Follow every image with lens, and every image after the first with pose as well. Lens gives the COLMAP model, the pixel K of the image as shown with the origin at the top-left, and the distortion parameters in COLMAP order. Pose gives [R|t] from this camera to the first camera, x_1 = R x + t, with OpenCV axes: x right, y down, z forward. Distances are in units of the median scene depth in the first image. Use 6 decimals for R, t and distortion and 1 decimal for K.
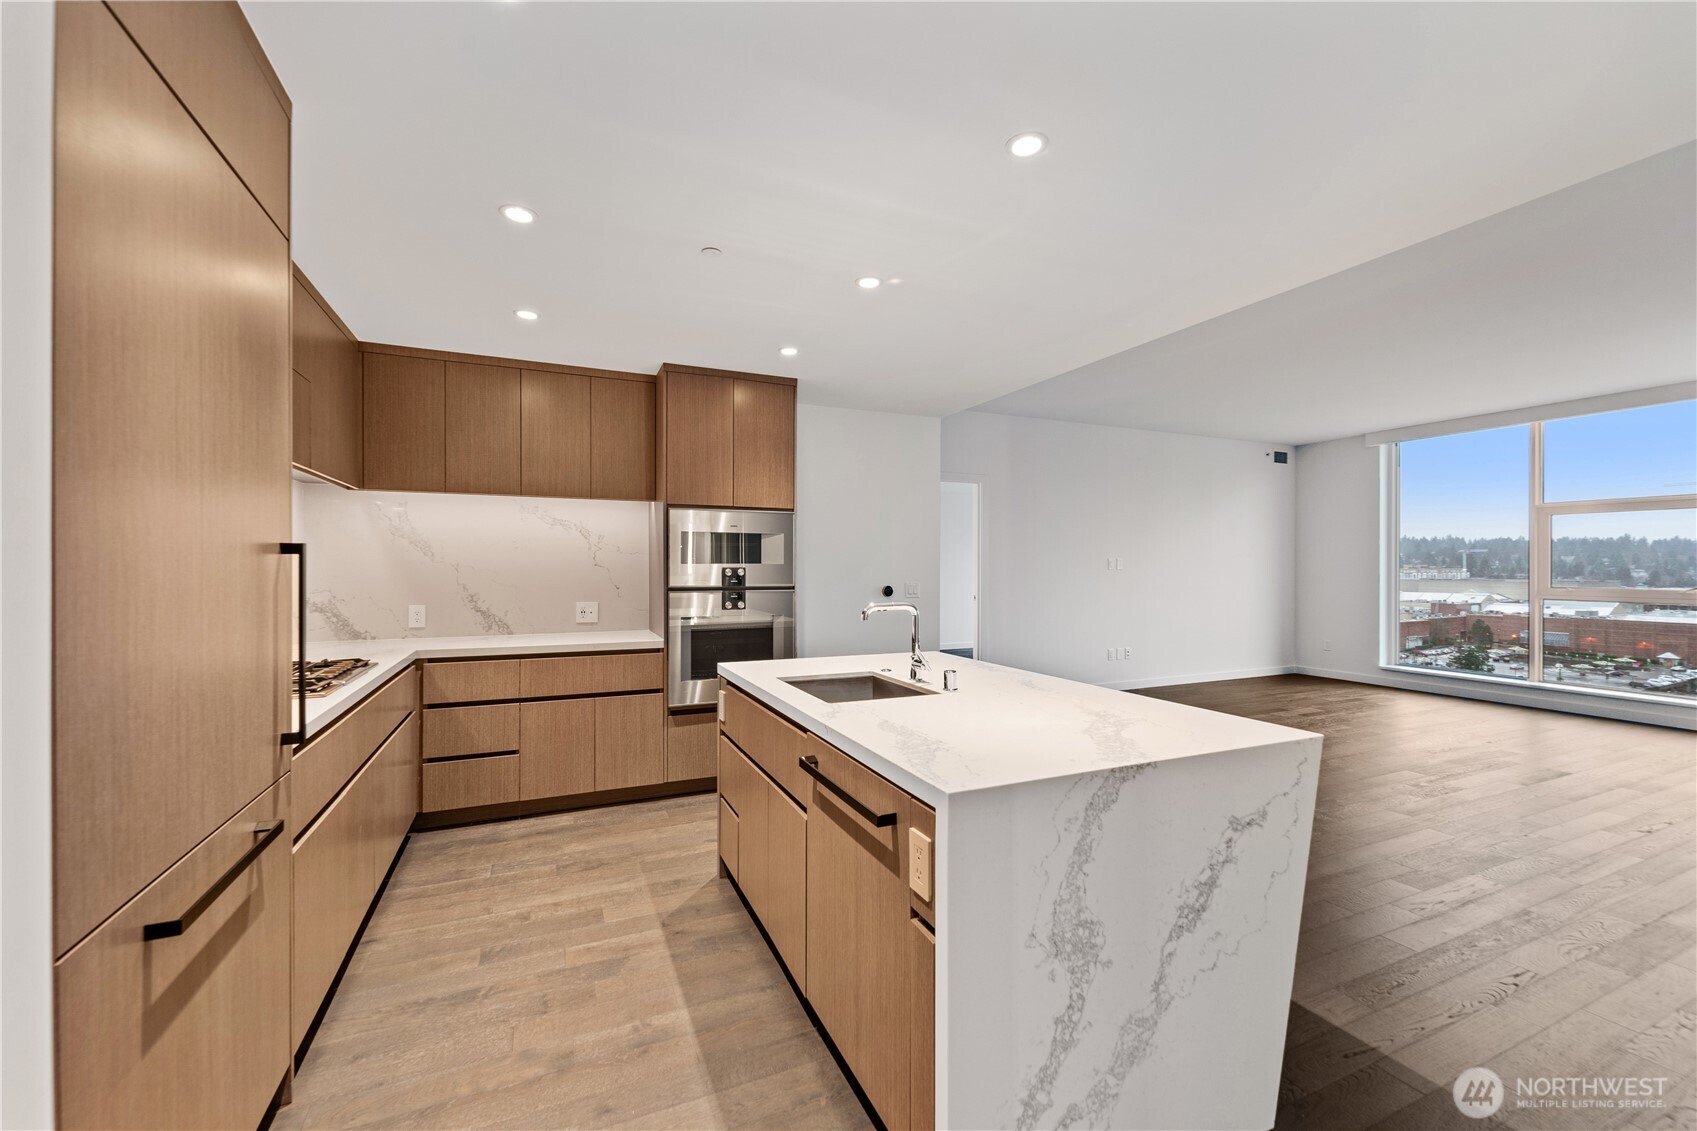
lens RADIAL K [[694.2, 0, 857.9], [0, 694.2, 568.9], [0, 0, 1]] dist [0.002457, -0.001602]
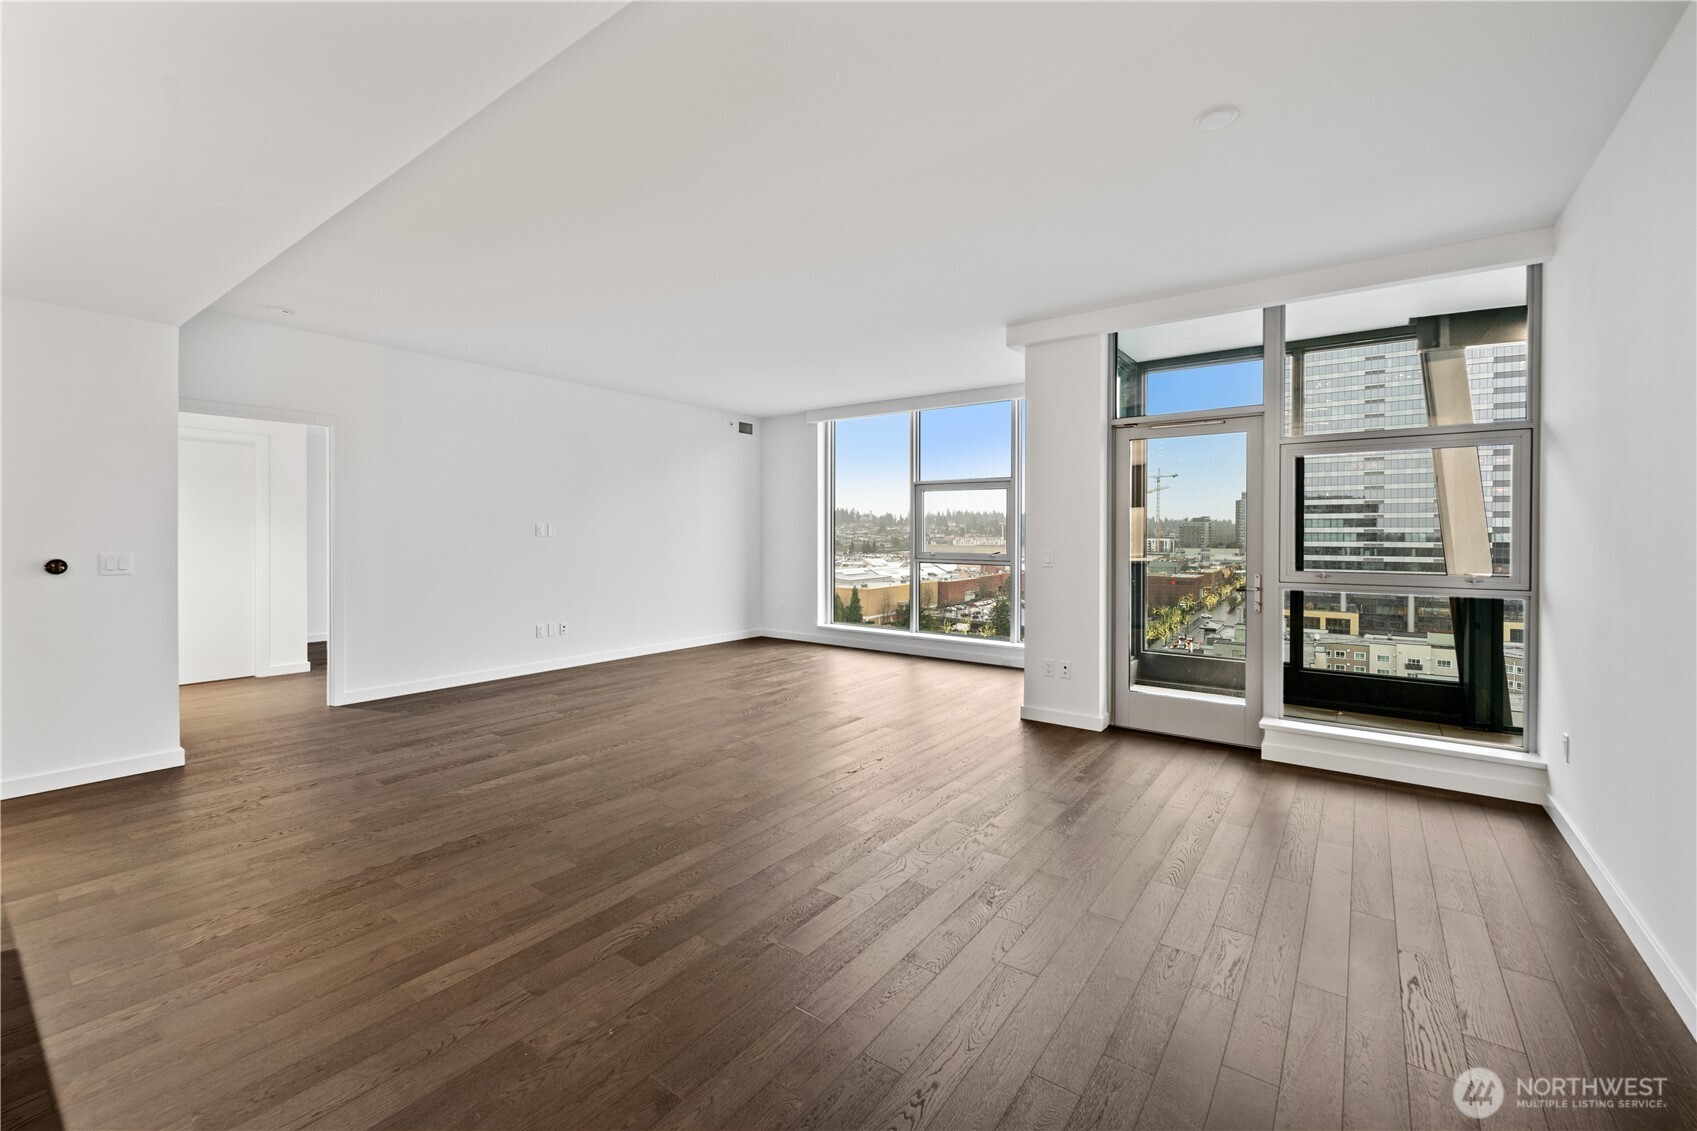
lens RADIAL K [[694.2, 0, 853.8], [0, 694.2, 539.6], [0, 0, 1]] dist [0.002457, -0.001602]
pose [[0.878521, -0.001214, 0.477701, 0.565204], [-0.000286, 0.999995, 0.003068, 0.005131], [-0.477703, -0.002832, 0.878517, 0.030424]]
